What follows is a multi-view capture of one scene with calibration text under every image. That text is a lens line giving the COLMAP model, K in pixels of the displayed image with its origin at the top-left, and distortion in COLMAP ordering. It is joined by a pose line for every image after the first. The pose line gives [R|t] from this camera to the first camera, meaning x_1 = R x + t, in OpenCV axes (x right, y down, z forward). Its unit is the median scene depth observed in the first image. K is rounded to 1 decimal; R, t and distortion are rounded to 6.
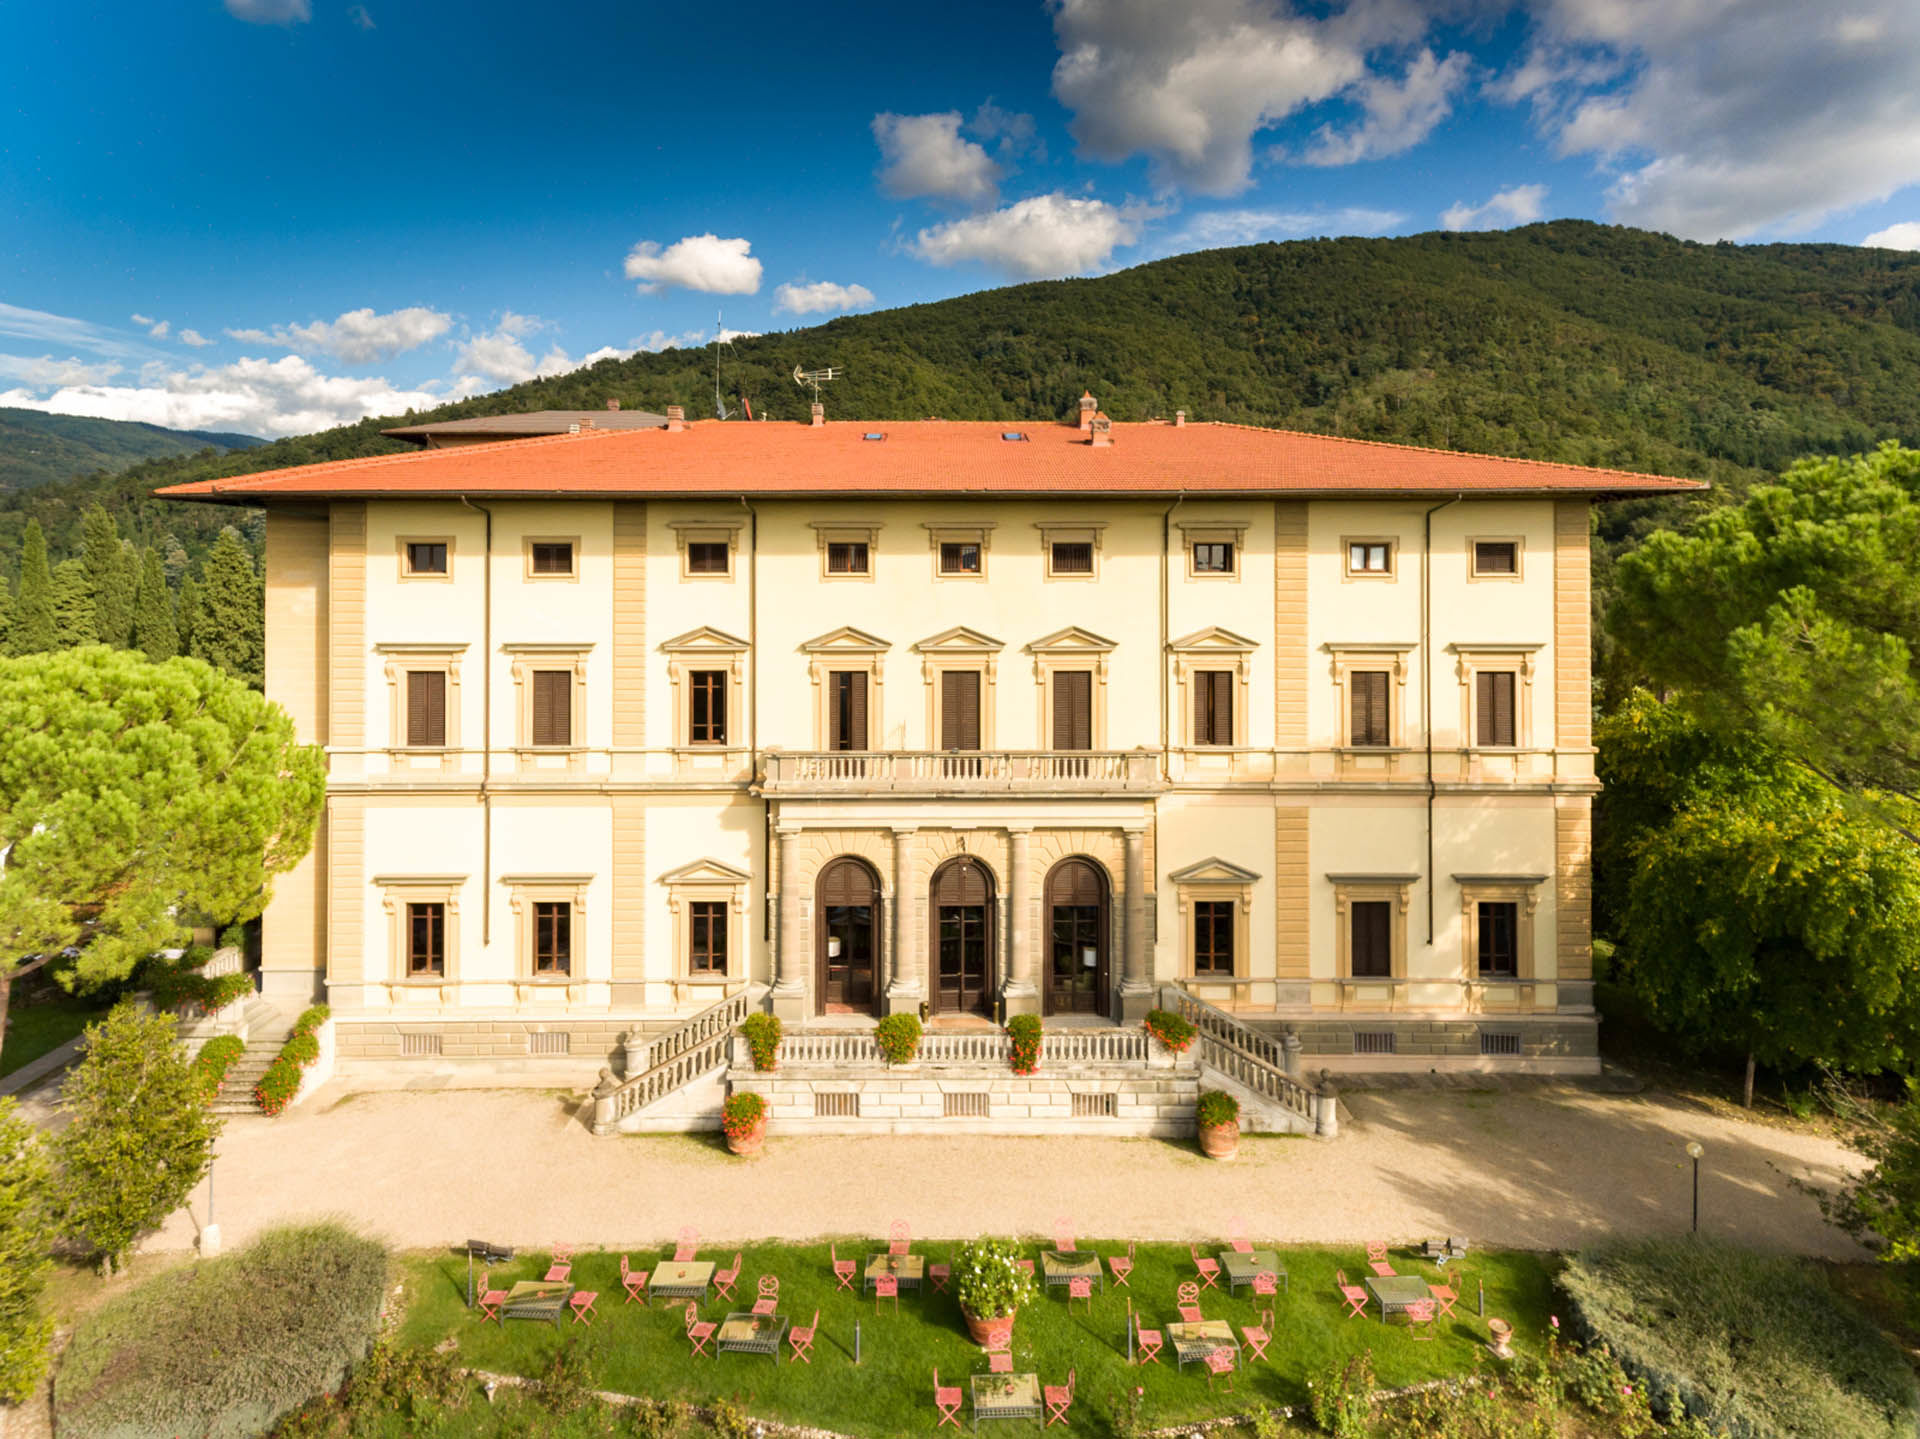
lens RADIAL K [[1174.8, 0, 939.1], [0, 1174.8, 576.8], [0, 0, 1]] dist [0.024209, -0.000223]
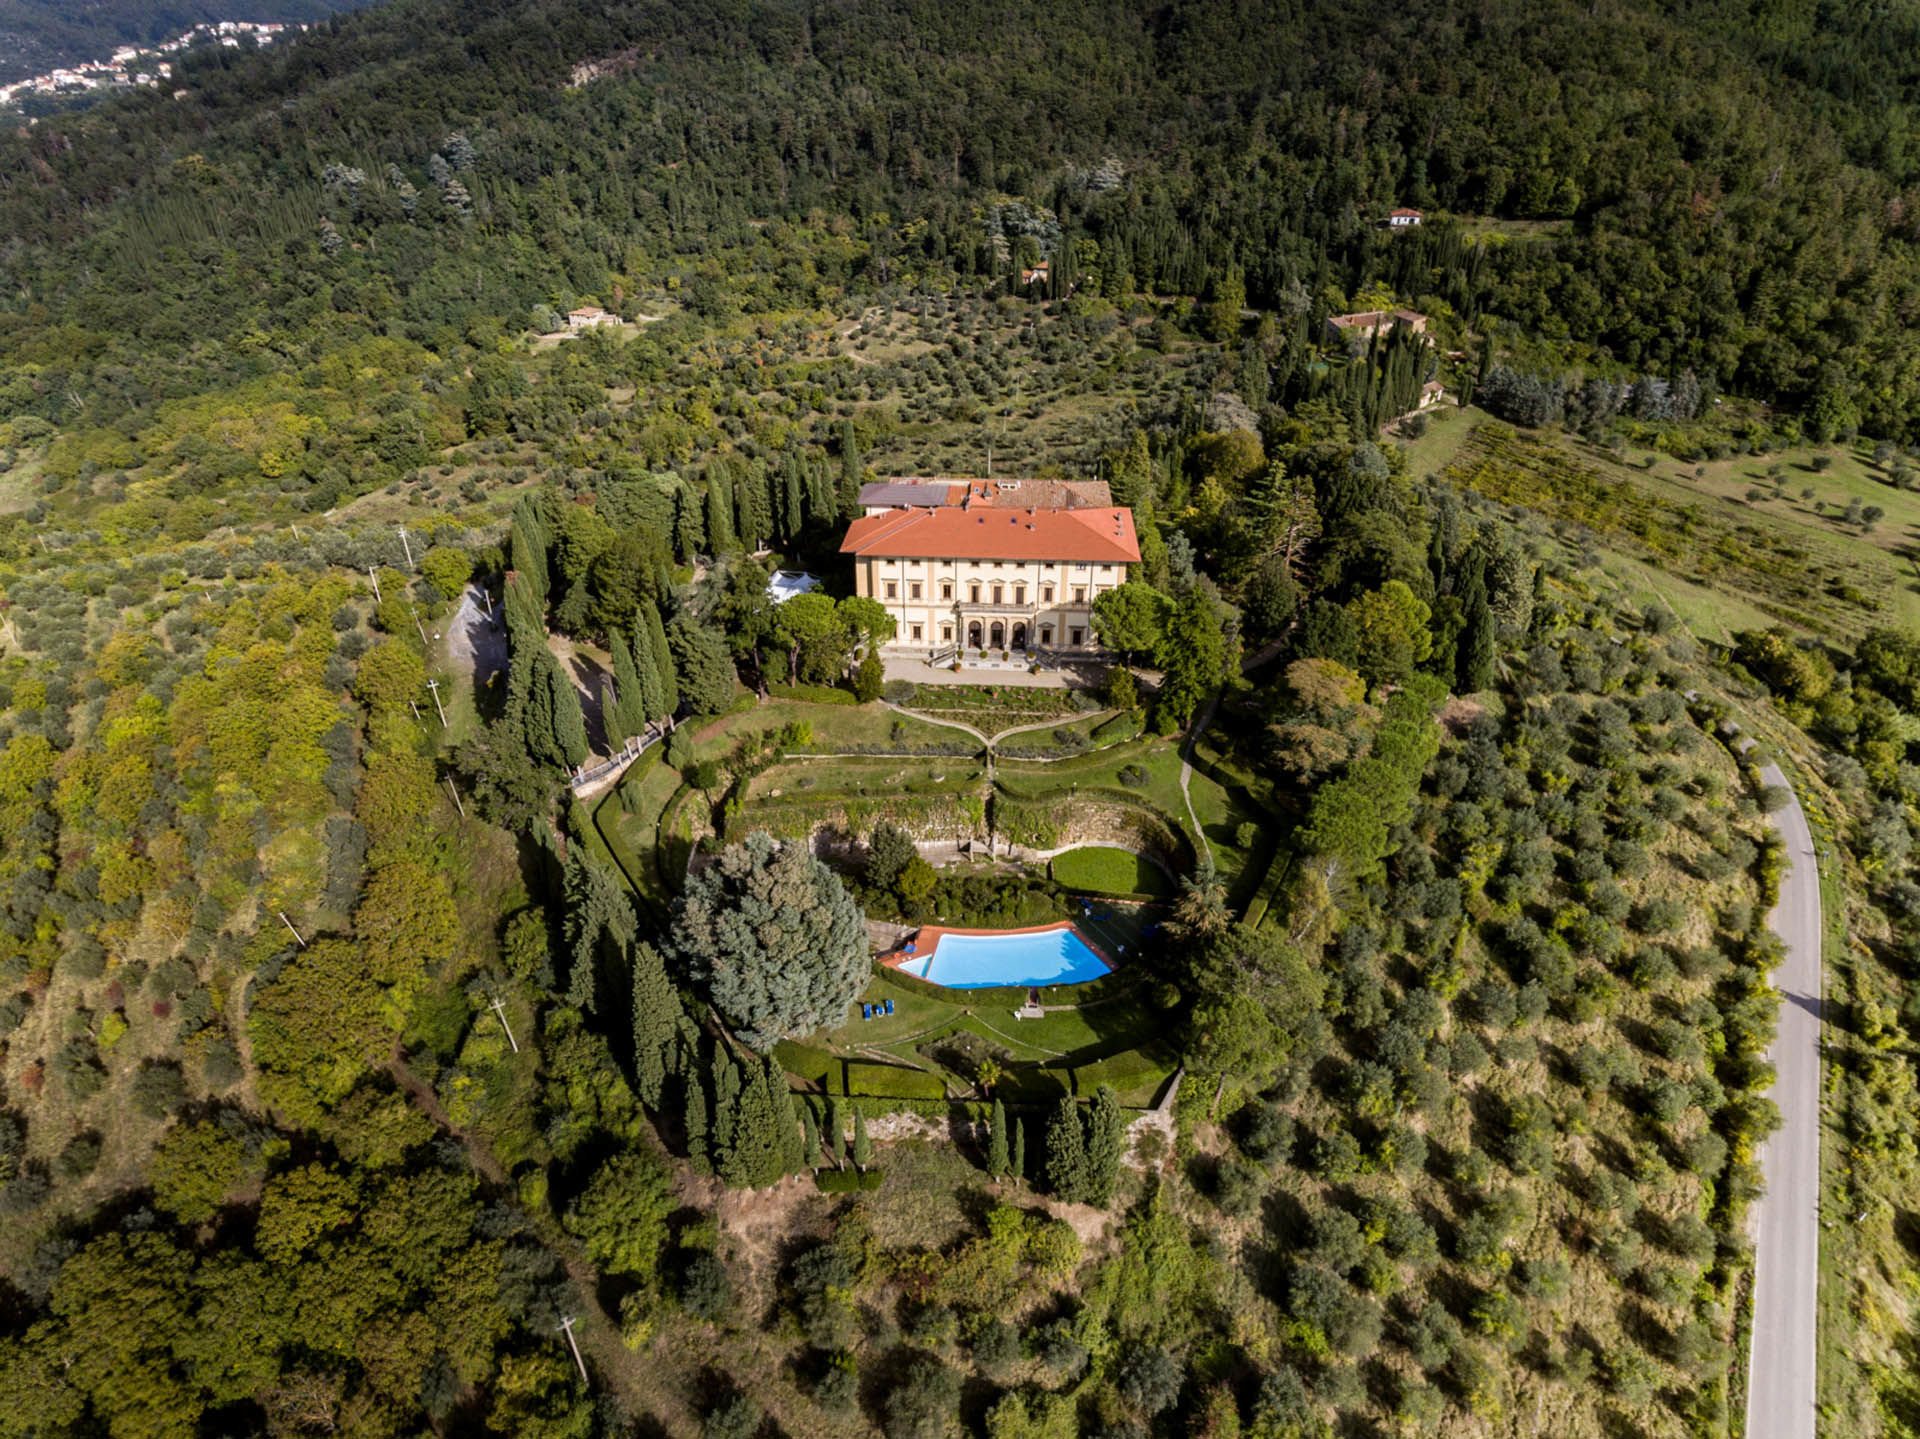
lens RADIAL K [[1125.7, 0, 960.0], [0, 1125.7, 719.5], [0, 0, 1]] dist [0.030506, -0.001580]
pose [[0.997475, 0.036831, -0.060720, 0.170647], [-0.001777, 0.867682, 0.497117, -1.809260], [0.070995, -0.495754, 0.865556, -3.432294]]
